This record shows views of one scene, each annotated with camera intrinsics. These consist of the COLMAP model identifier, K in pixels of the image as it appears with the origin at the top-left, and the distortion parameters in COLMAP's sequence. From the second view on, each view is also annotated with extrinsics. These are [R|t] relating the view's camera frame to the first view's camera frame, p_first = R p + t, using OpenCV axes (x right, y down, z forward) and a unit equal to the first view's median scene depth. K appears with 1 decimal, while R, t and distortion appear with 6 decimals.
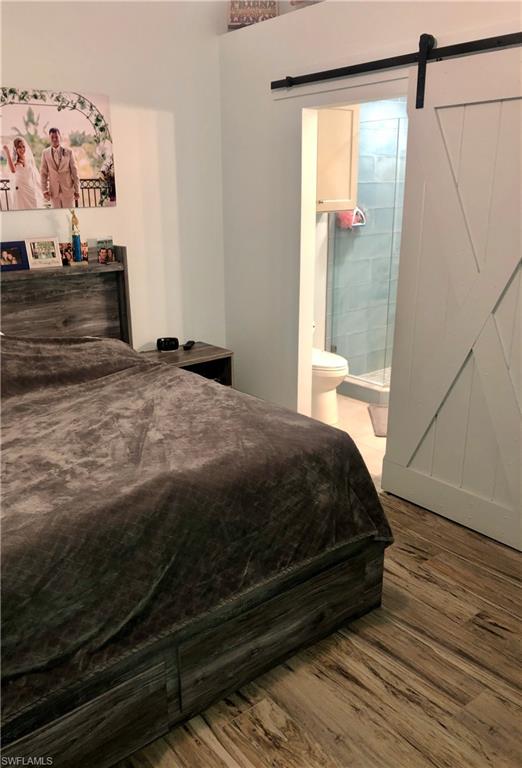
lens RADIAL K [[652.7, 0, 259.6], [0, 652.7, 381.9], [0, 0, 1]] dist [0.079109, 0.000511]
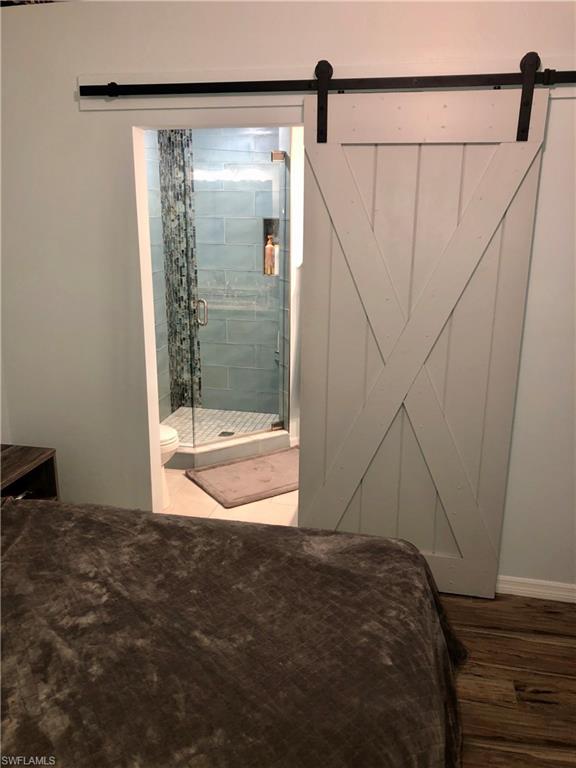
lens RADIAL K [[607.4, 0, 288.1], [0, 607.4, 388.2], [0, 0, 1]] dist [0.030917, -0.014913]
pose [[0.772568, -0.147651, 0.617526, -0.345177], [0.161670, 0.986274, 0.033559, -0.130002], [-0.614005, 0.073909, 0.785834, 0.428691]]
